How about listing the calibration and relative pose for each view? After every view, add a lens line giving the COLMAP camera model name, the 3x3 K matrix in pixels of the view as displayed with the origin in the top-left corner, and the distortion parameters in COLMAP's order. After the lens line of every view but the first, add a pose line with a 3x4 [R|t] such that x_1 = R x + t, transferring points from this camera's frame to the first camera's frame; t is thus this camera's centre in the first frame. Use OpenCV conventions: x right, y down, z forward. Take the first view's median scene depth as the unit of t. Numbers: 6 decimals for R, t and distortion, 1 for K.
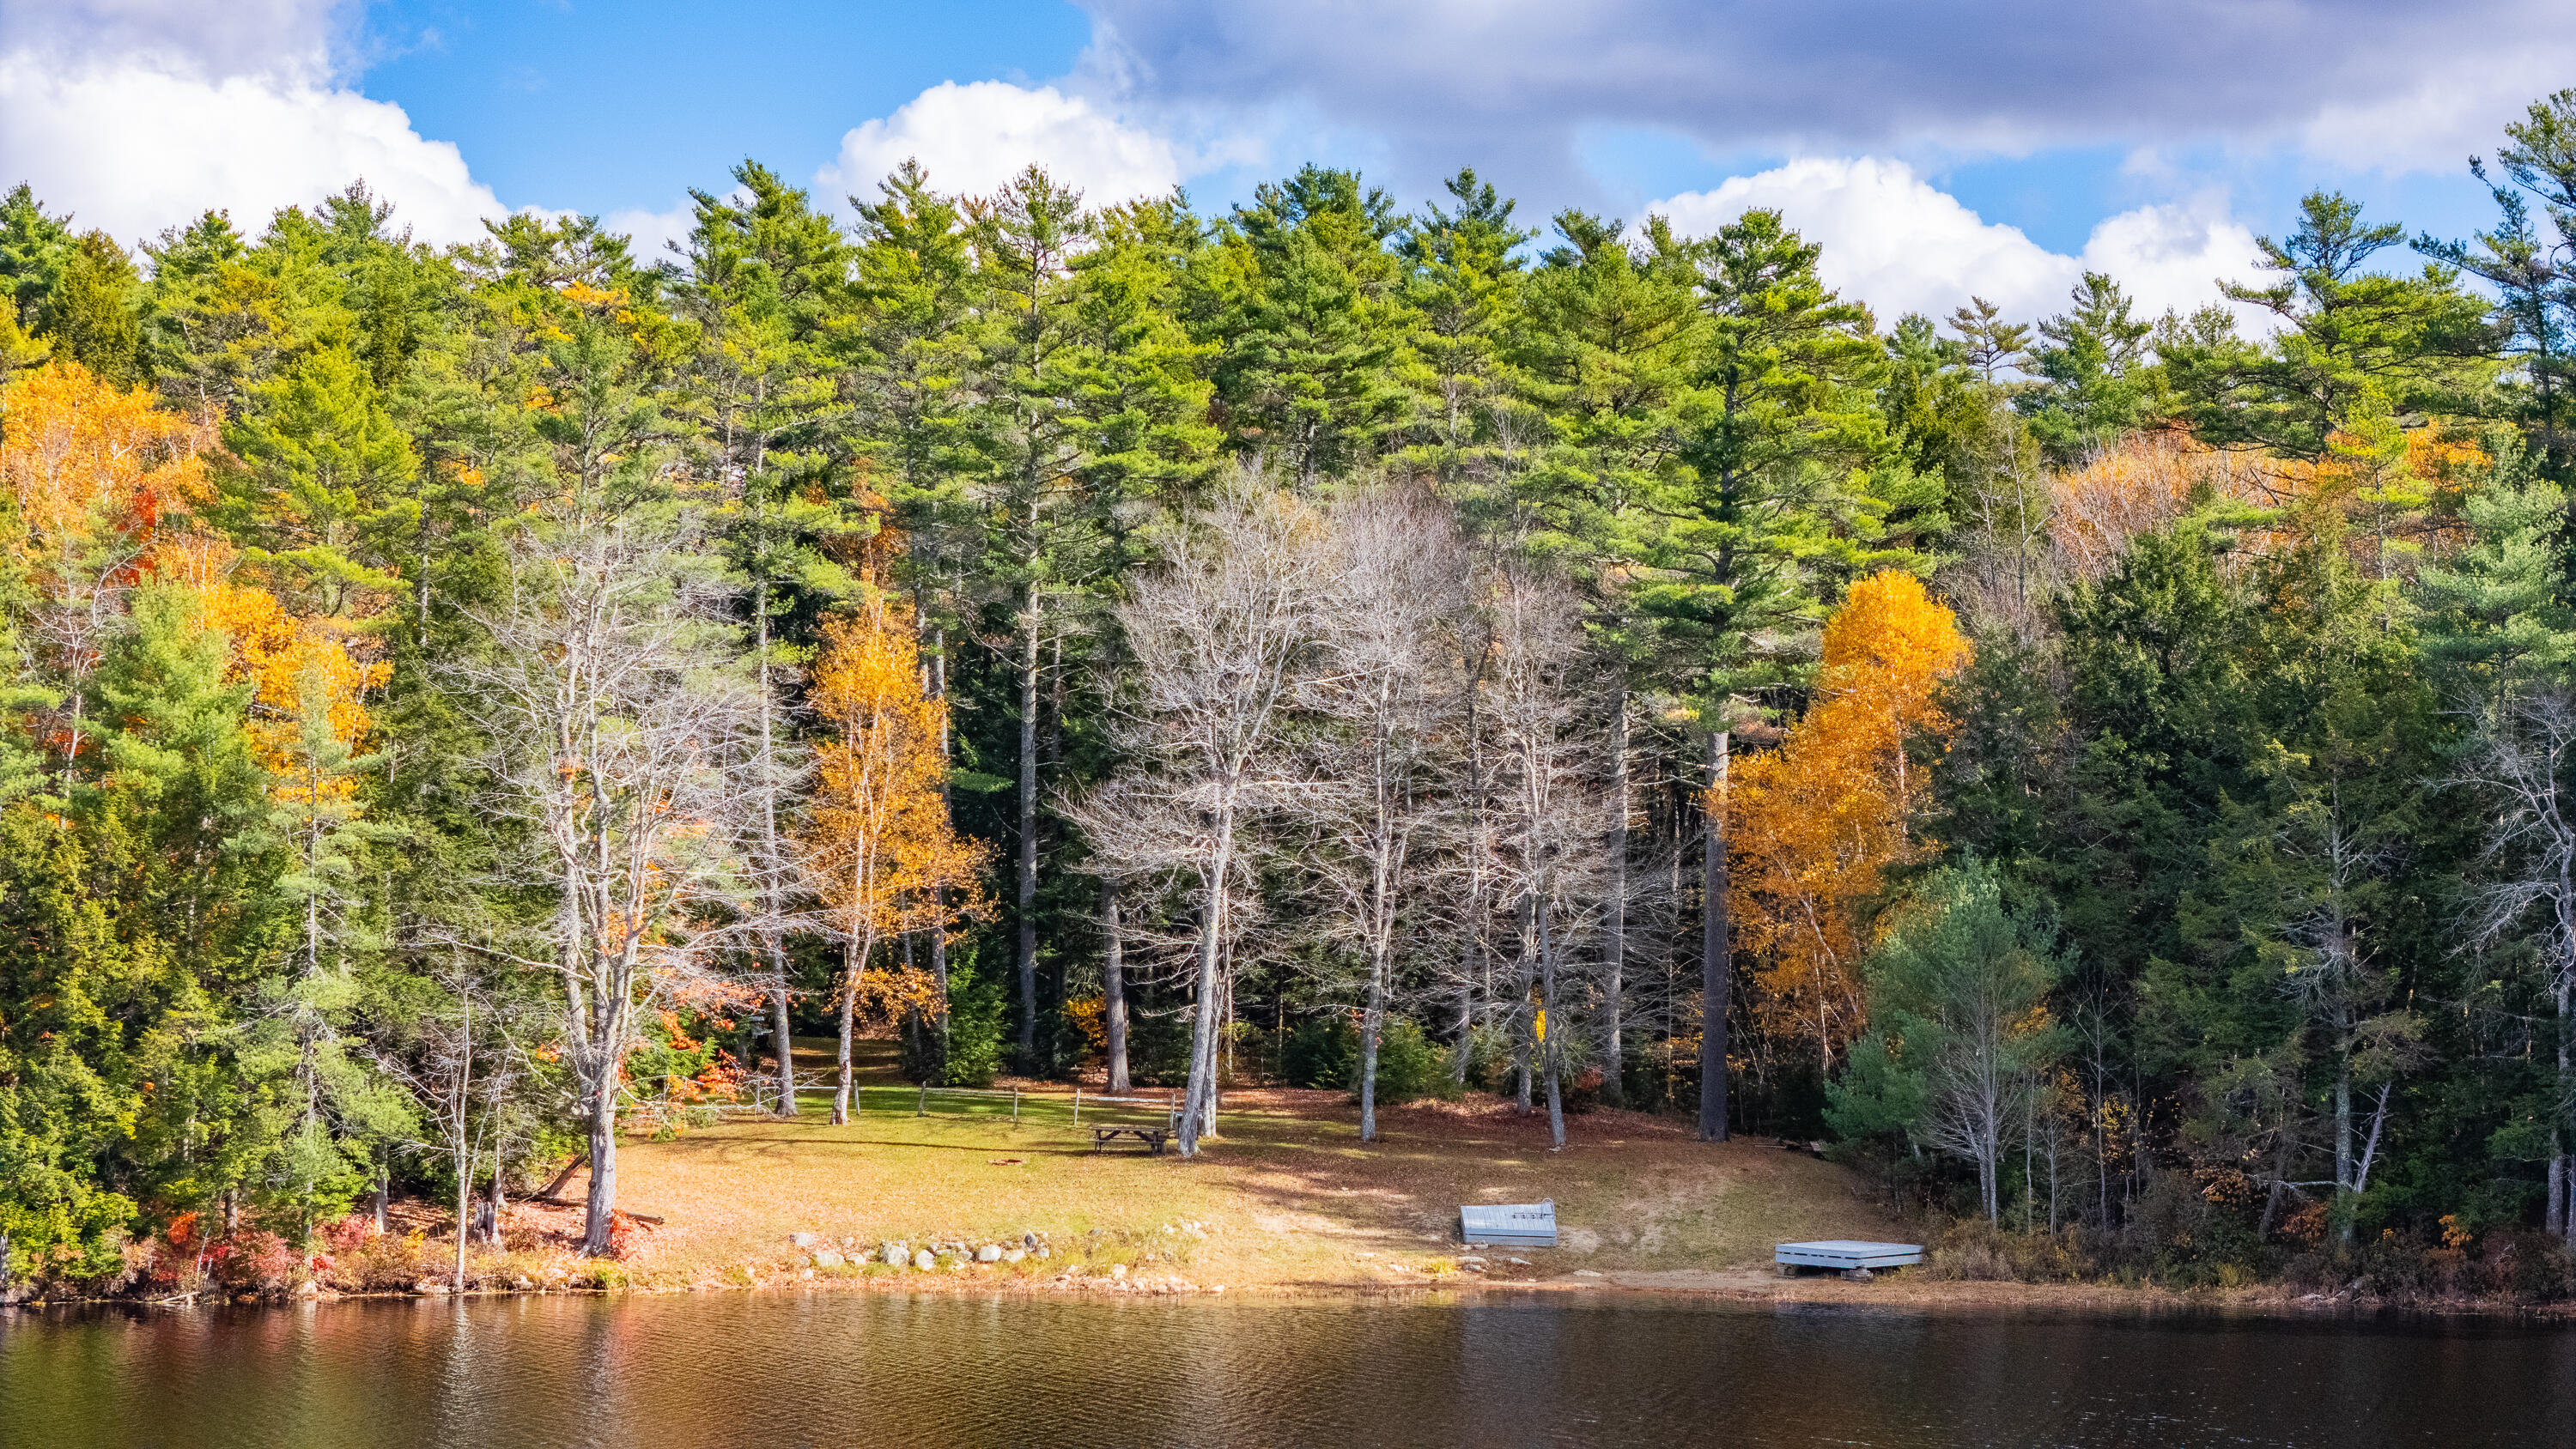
lens RADIAL K [[5149.6, 0, 1288.0], [0, 5149.6, 724.5], [0, 0, 1]] dist [-0.202149, 0.929978]
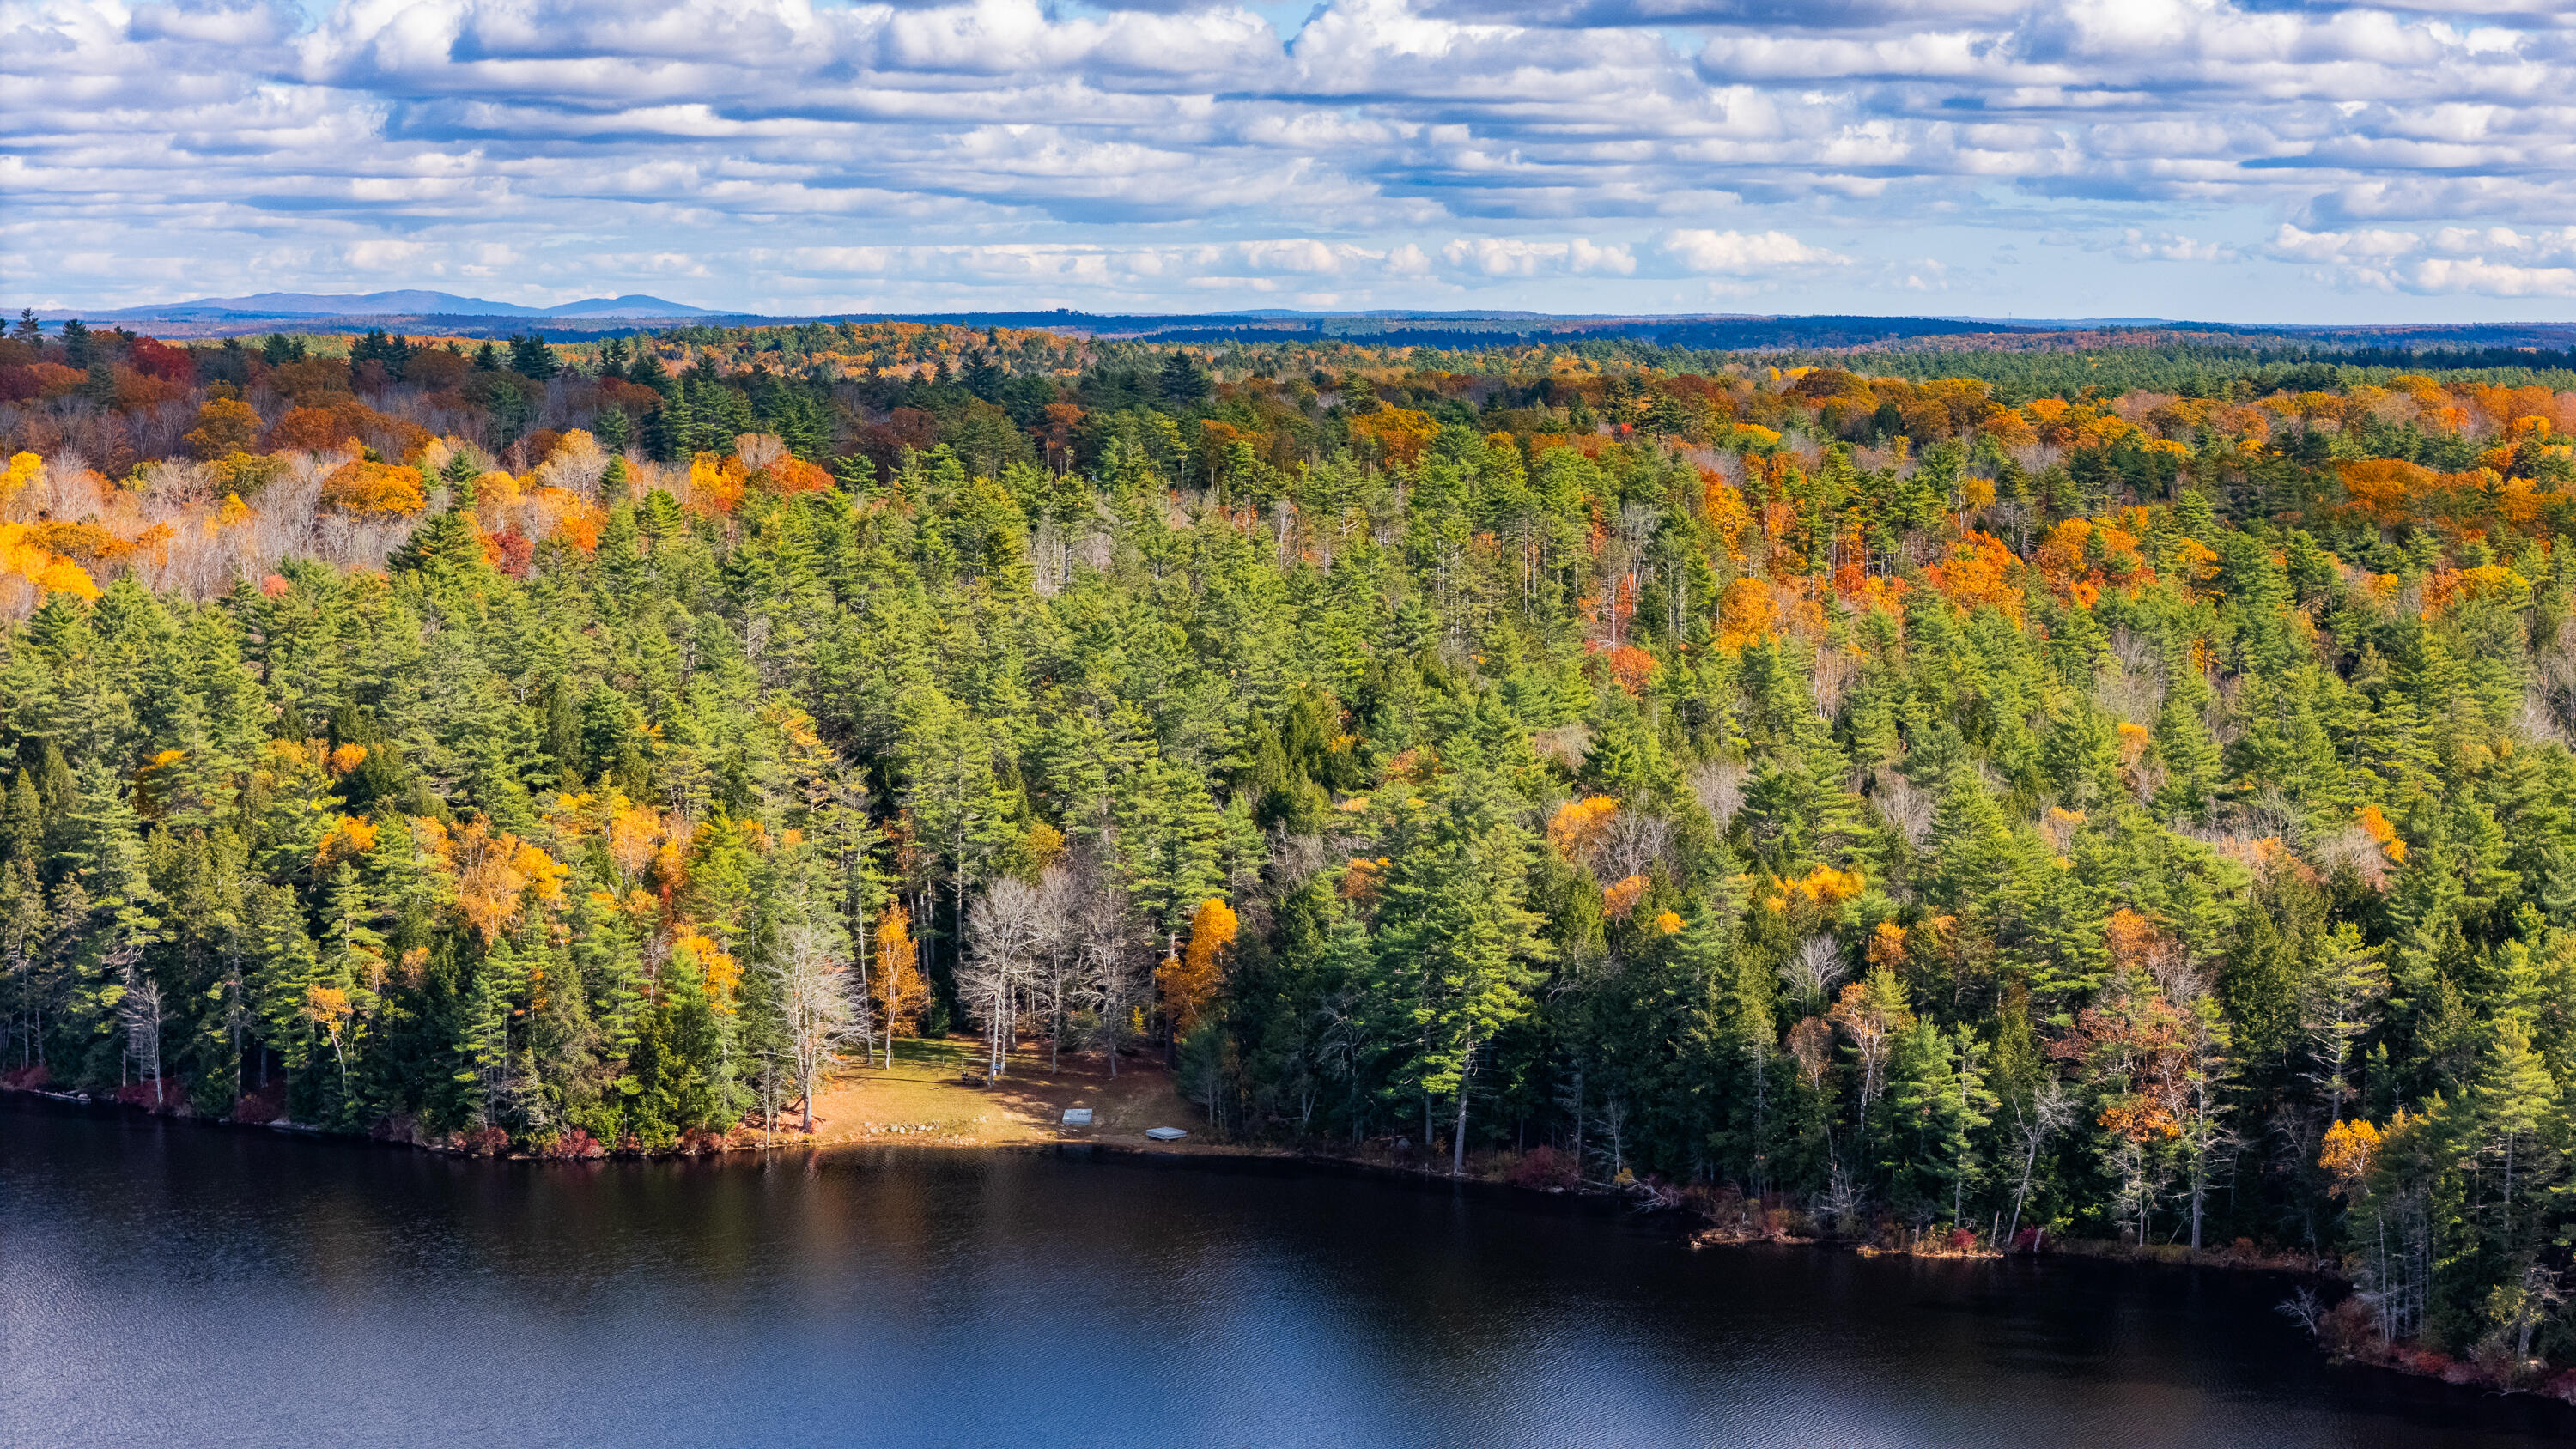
lens RADIAL K [[5149.6, 0, 1288.0], [0, 5149.6, 724.5], [0, 0, 1]] dist [-0.202149, 0.929978]
pose [[0.998325, 0.001421, -0.057832, 0.386363], [0.006021, 0.991716, 0.128309, -0.605954], [0.057536, -0.128442, 0.990047, -2.358166]]
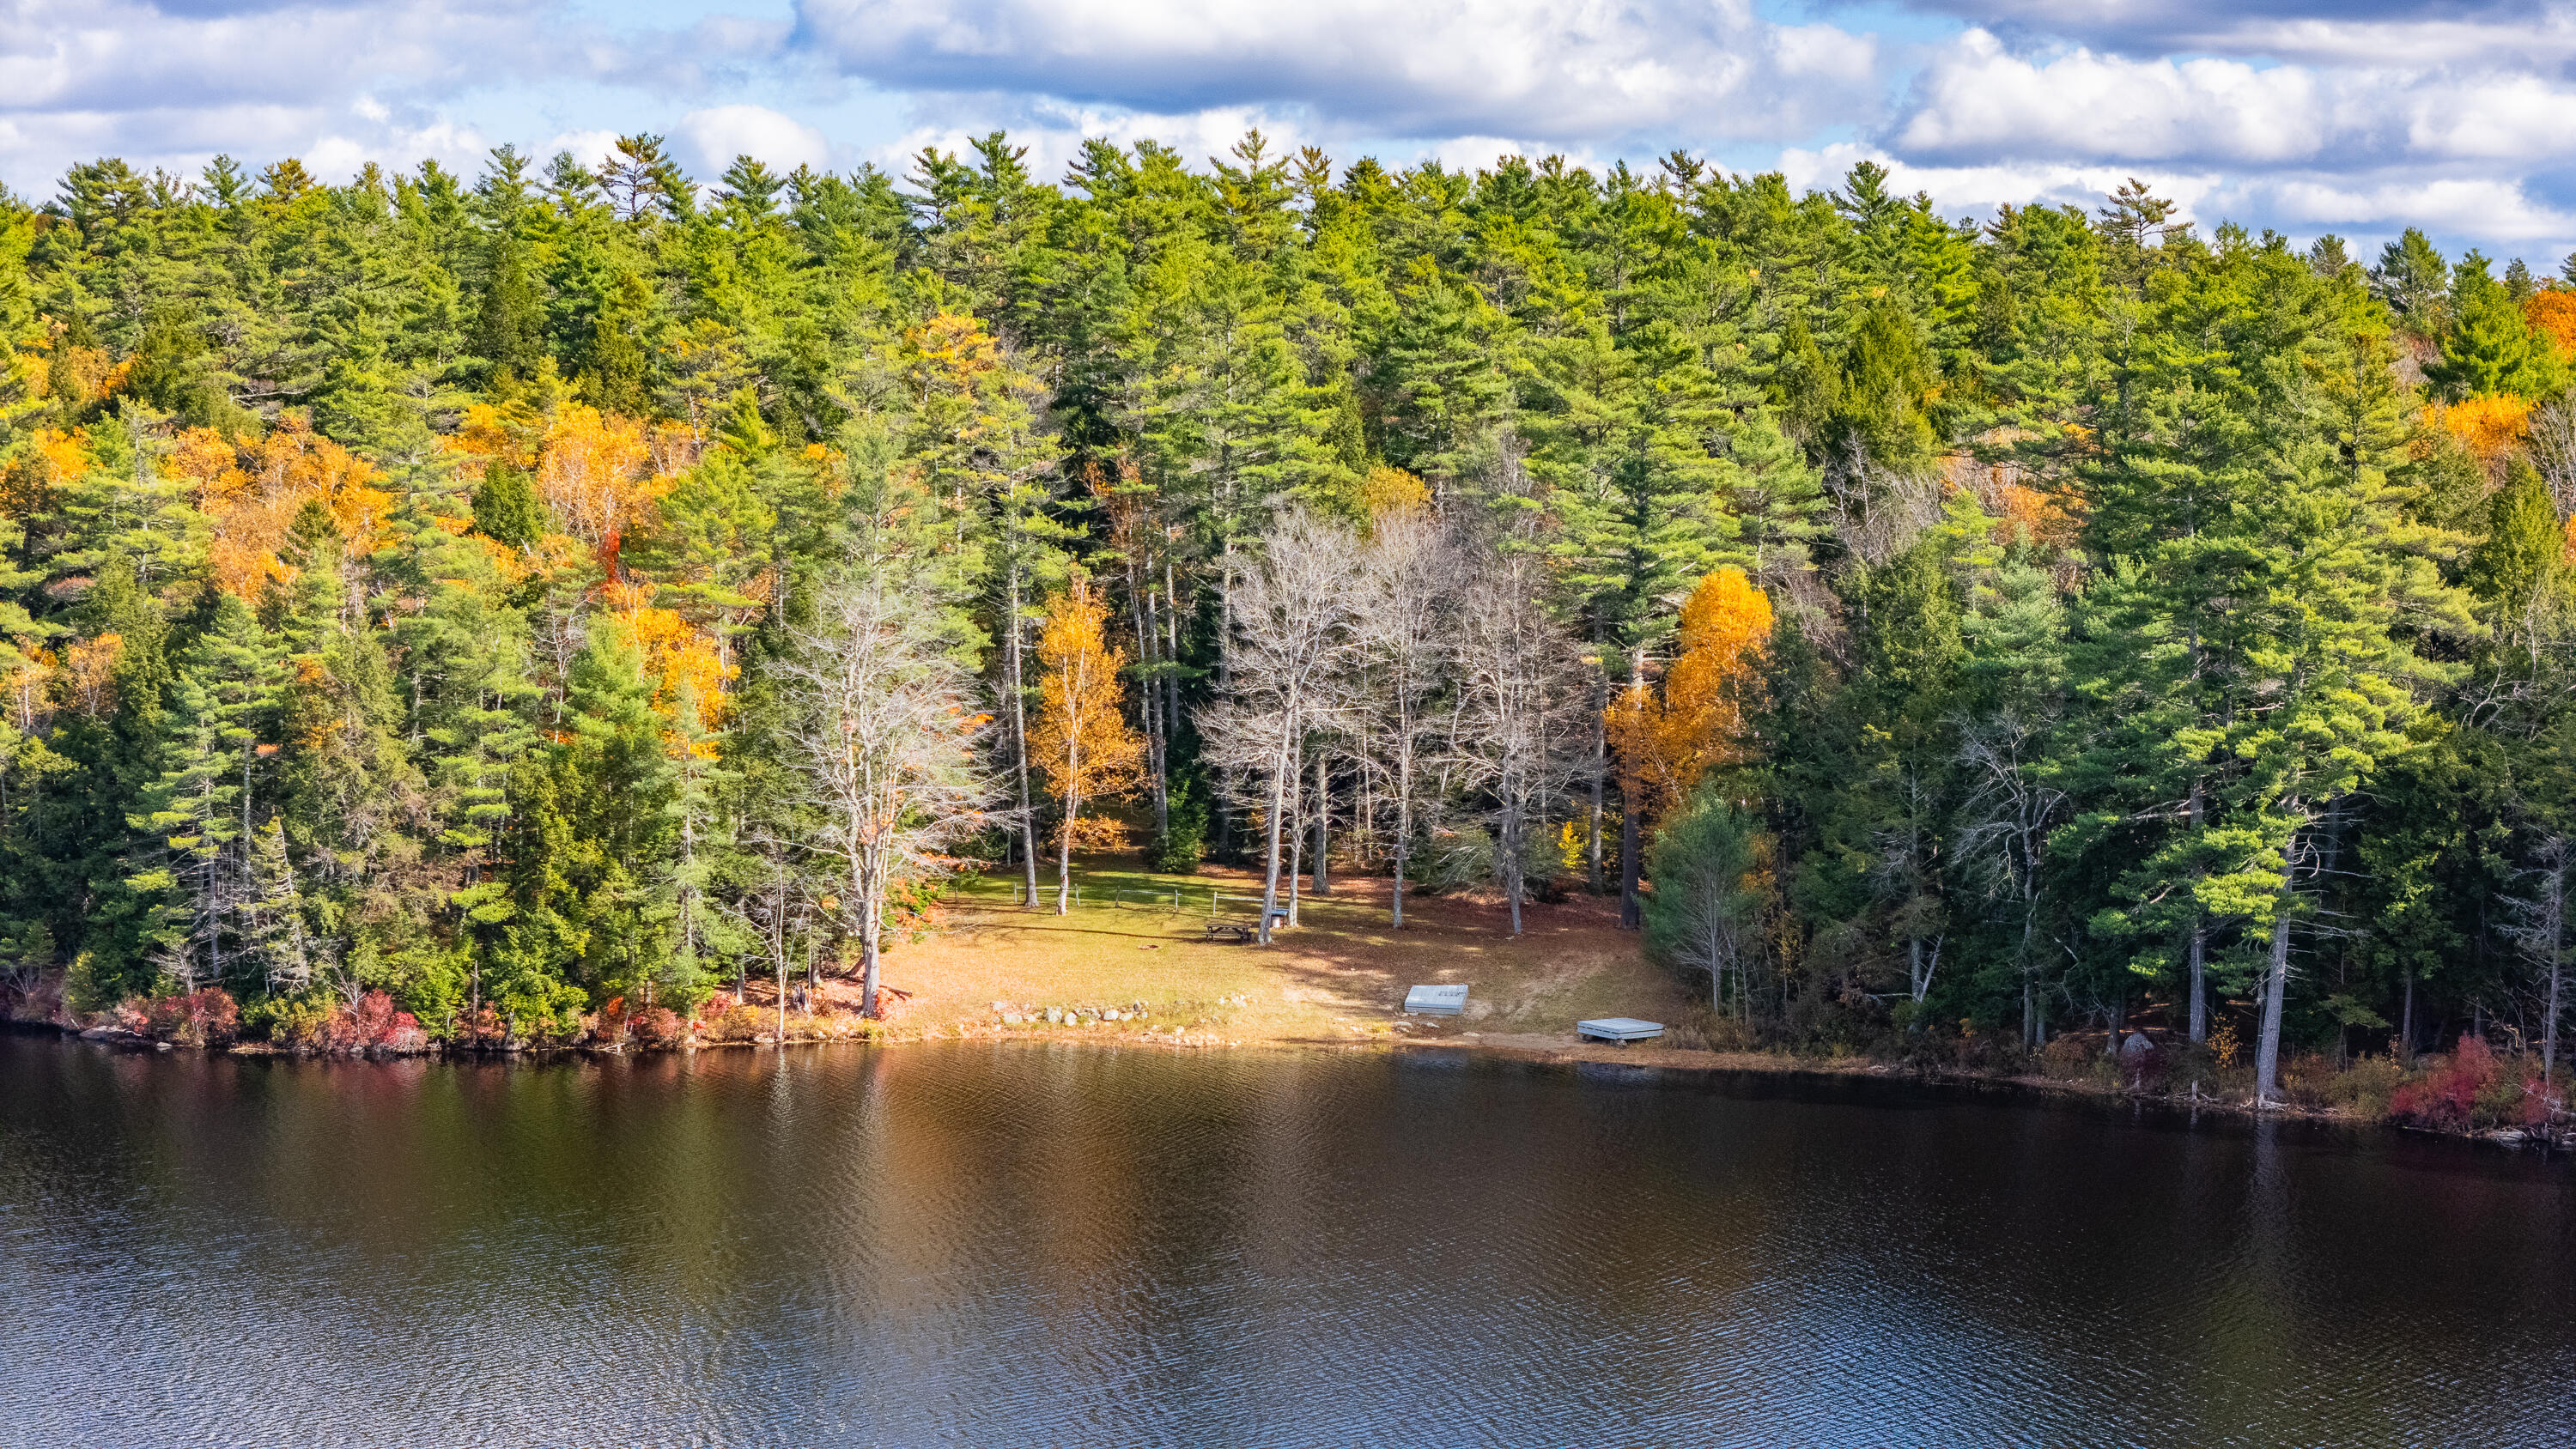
lens RADIAL K [[5149.6, 0, 1288.0], [0, 5149.6, 724.5], [0, 0, 1]] dist [-0.202149, 0.929978]
pose [[0.988676, 0.009119, -0.149789, 0.245844], [0.005477, 0.995294, 0.096742, -0.149852], [0.149967, -0.096466, 0.983974, -0.607074]]
